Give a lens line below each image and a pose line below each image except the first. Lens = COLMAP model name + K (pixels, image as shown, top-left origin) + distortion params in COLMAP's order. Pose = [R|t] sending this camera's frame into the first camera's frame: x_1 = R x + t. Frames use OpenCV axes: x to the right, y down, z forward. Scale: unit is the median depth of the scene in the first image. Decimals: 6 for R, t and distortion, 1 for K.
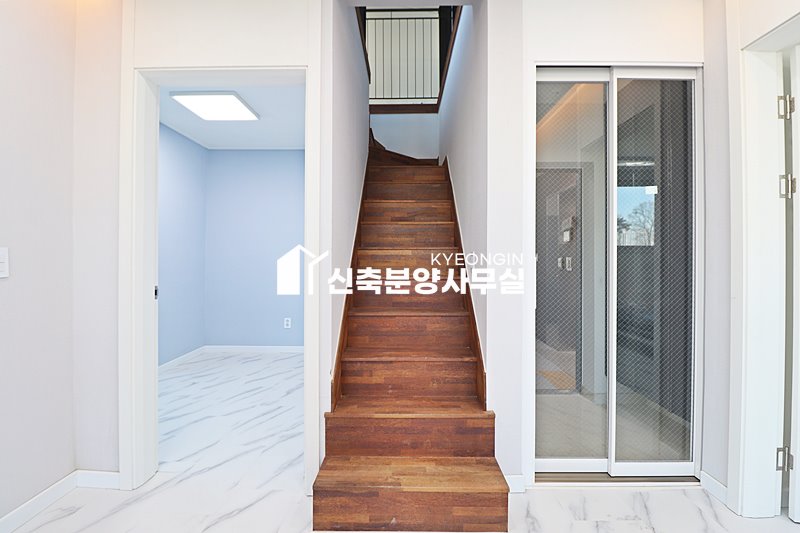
lens RADIAL K [[371.9, 0, 398.4], [0, 371.9, 258.0], [0, 0, 1]] dist [-0.001351, -0.012355]
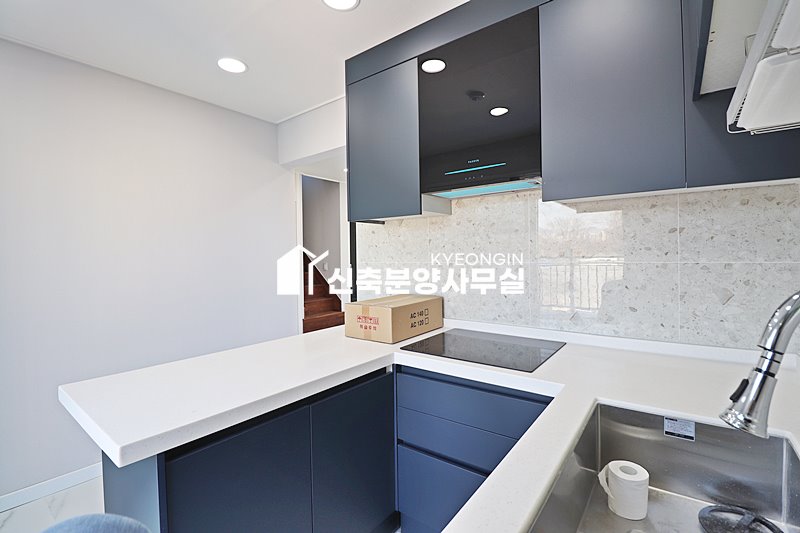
lens RADIAL K [[367.3, 0, 399.8], [0, 367.3, 259.2], [0, 0, 1]] dist [-0.000756, -0.012186]
pose [[0.599724, -0.019131, 0.799979, -2.015914], [0.011037, 0.999817, 0.015635, -0.097793], [-0.800131, -0.000547, 0.599825, -1.345323]]
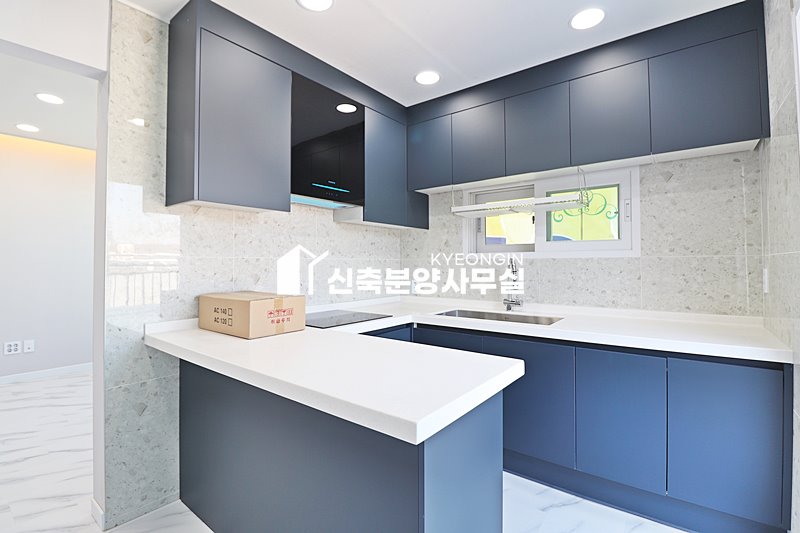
lens RADIAL K [[371.9, 0, 398.4], [0, 371.9, 258.0], [0, 0, 1]] dist [-0.001351, -0.012355]
pose [[-0.795223, 0.009894, 0.606236, -2.114505], [-0.003016, 0.999790, -0.020272, -0.043039], [-0.606309, -0.017949, -0.795026, -0.076614]]
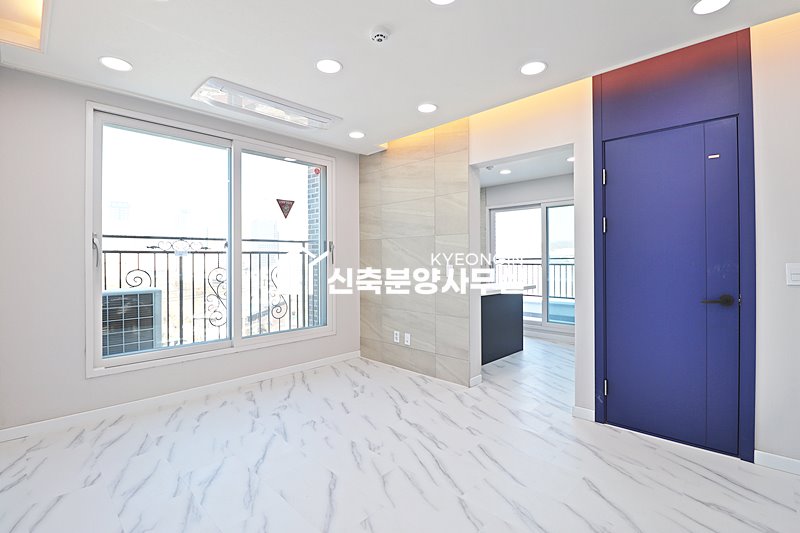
lens RADIAL K [[371.9, 0, 398.4], [0, 371.9, 258.0], [0, 0, 1]] dist [-0.001351, -0.012355]
pose [[-0.688633, -0.001876, -0.725107, 0.742113], [0.008017, 0.999916, -0.010200, -0.033205], [0.725066, -0.012837, -0.688560, 0.681154]]
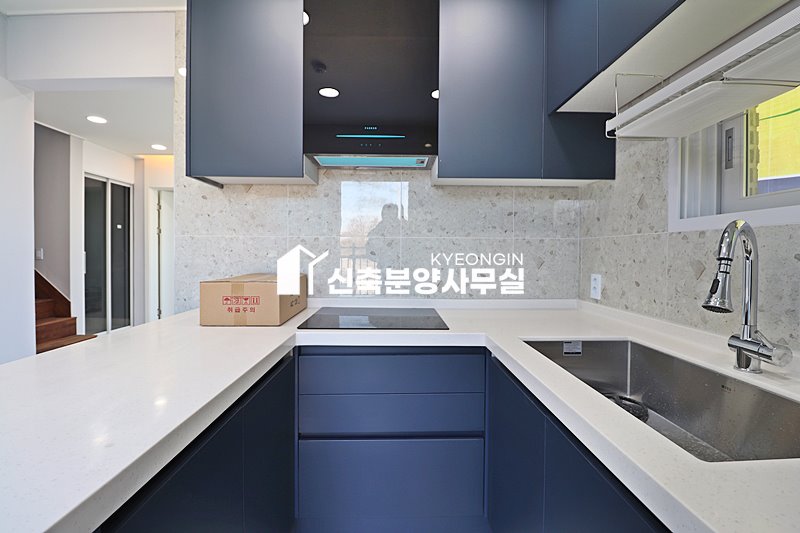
lens RADIAL K [[367.3, 0, 399.8], [0, 367.3, 259.2], [0, 0, 1]] dist [-0.000756, -0.012186]
pose [[-0.024971, -0.018985, 0.999508, -2.068281], [-0.013485, 0.999735, 0.018652, -0.025383], [-0.999597, -0.013013, -0.025220, -0.994807]]
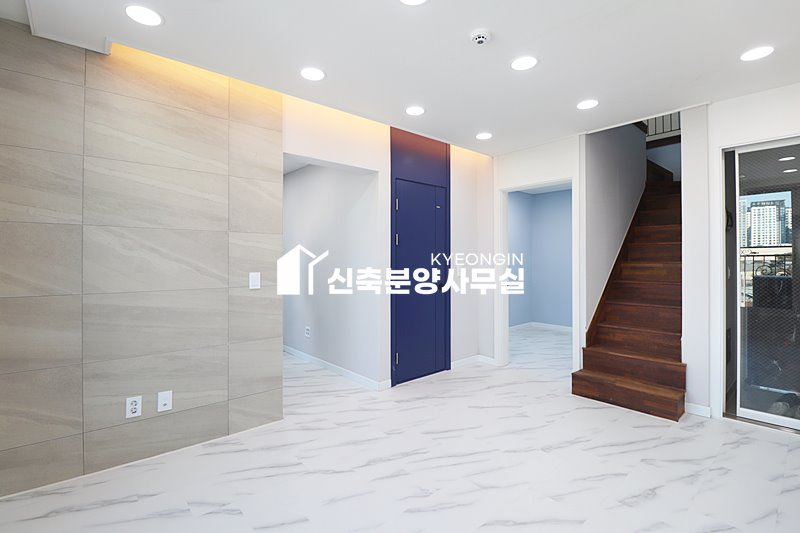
lens RADIAL K [[367.3, 0, 399.8], [0, 367.3, 259.2], [0, 0, 1]] dist [-0.000756, -0.012186]
pose [[0.665384, -0.005682, -0.746480, 0.611645], [0.006997, 0.999975, -0.001375, -0.063306], [0.746469, -0.004308, 0.665407, -1.029674]]
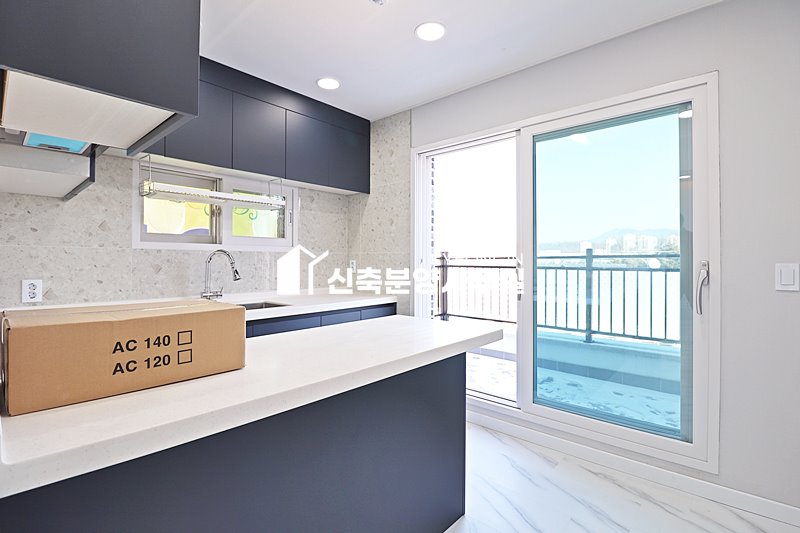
lens RADIAL K [[376.3, 0, 400.0], [0, 376.3, 259.1], [0, 0, 1]] dist [-0.001002, -0.013964]
pose [[-0.656764, -0.007005, -0.754064, -0.984251], [-0.000792, 0.999963, -0.008600, -0.025742], [0.754096, -0.005050, -0.656745, -0.015452]]
